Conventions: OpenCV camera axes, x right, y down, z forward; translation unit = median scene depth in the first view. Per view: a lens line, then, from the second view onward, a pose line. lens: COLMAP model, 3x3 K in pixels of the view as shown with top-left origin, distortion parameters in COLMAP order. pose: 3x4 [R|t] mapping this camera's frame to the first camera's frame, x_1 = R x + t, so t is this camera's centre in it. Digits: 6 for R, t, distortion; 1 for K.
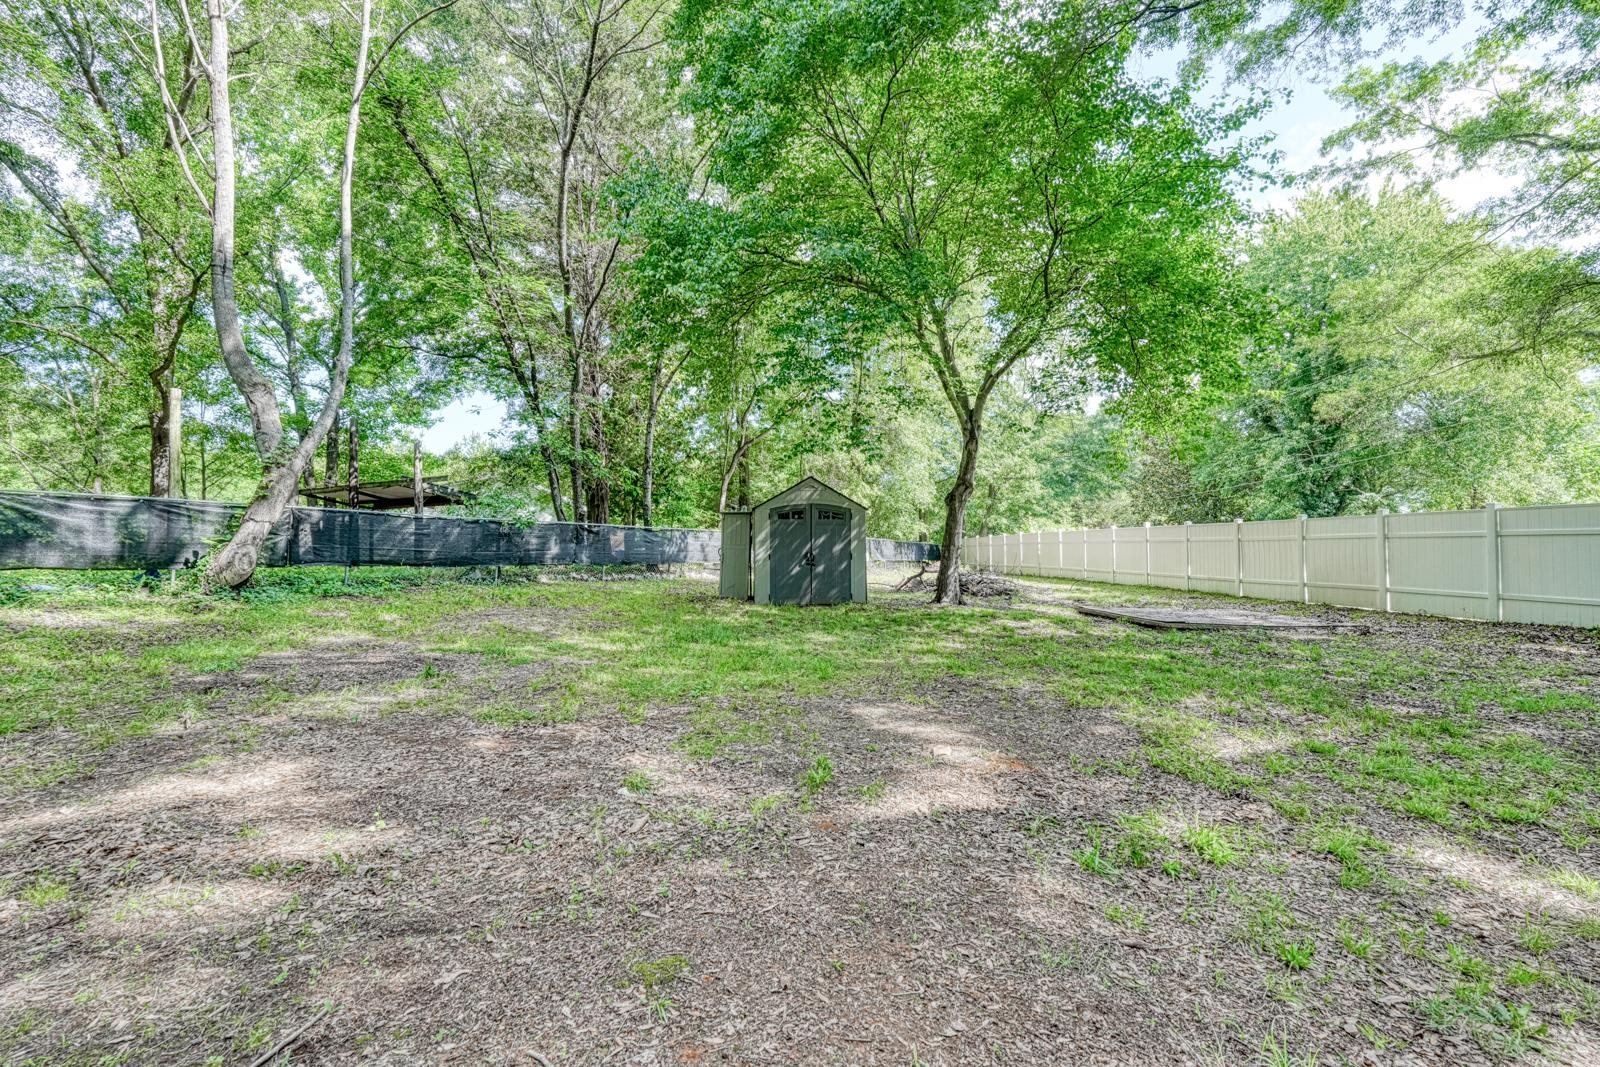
lens RADIAL K [[699.1, 0, 800.0], [0, 699.1, 533.5], [0, 0, 1]] dist [-0.000289, 0.000194]
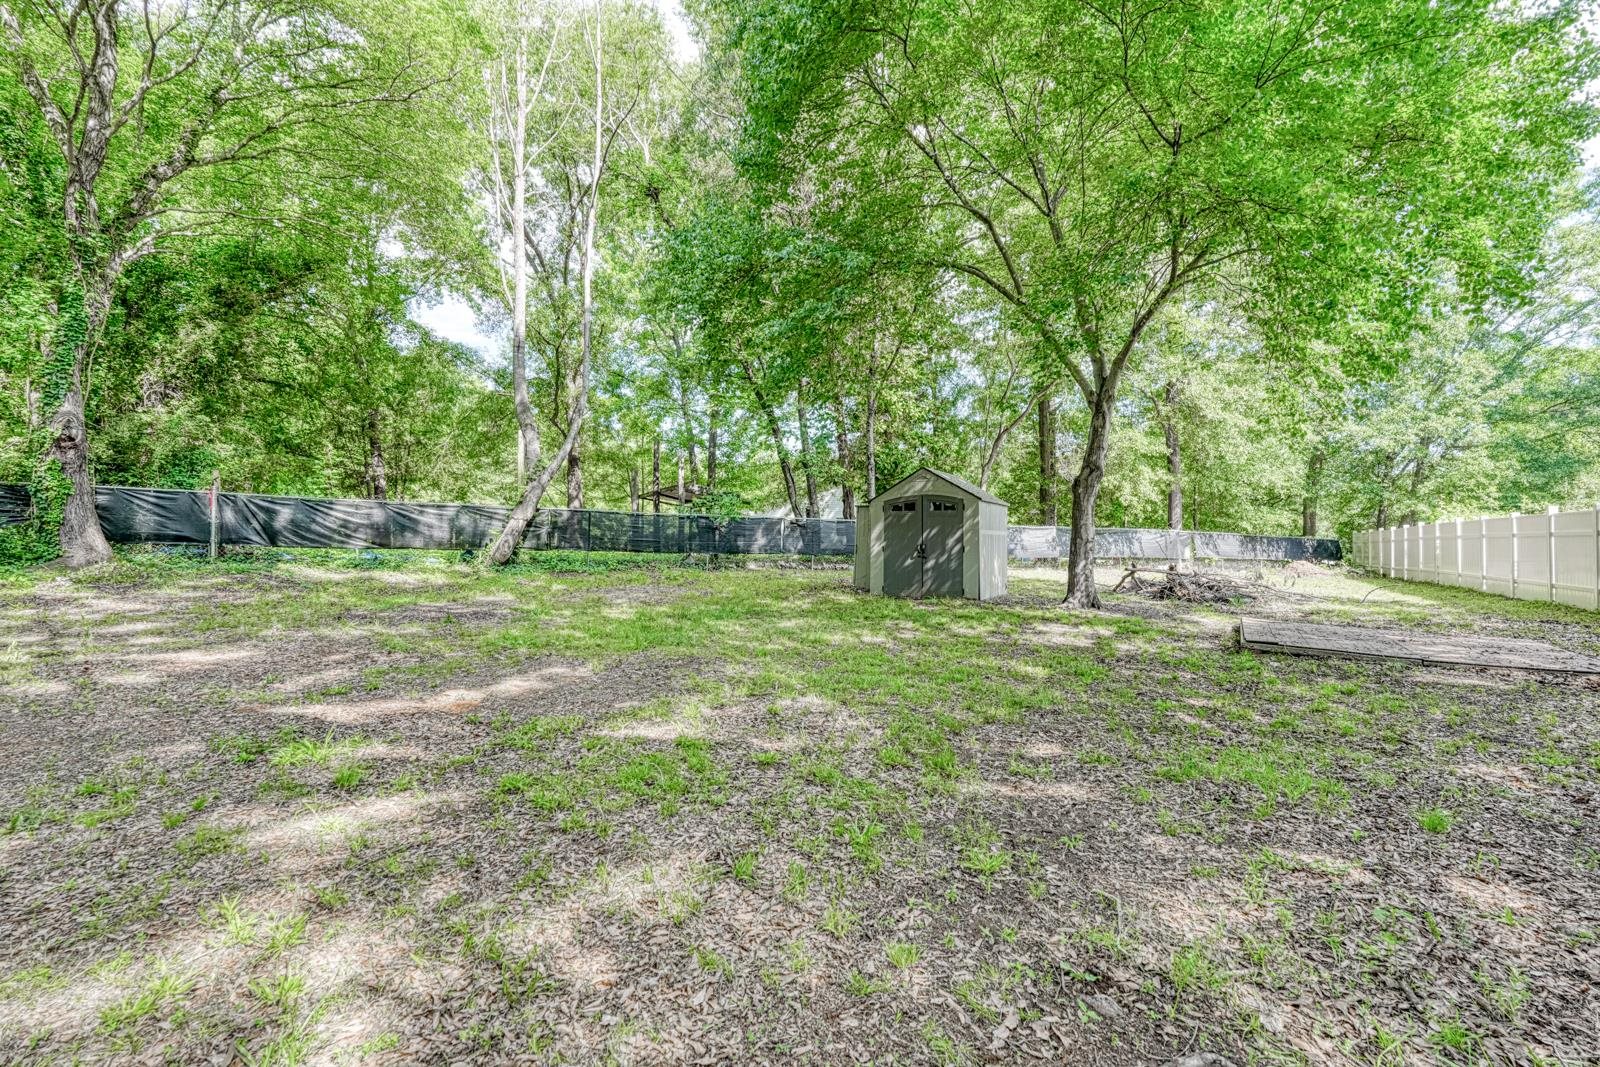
lens RADIAL K [[699.1, 0, 800.0], [0, 699.1, 533.5], [0, 0, 1]] dist [-0.000289, 0.000194]
pose [[0.826683, 0.000943, -0.562667, 0.423008], [0.004009, 0.999963, 0.007567, 0.003194], [0.562654, -0.008511, 0.826649, 0.096702]]
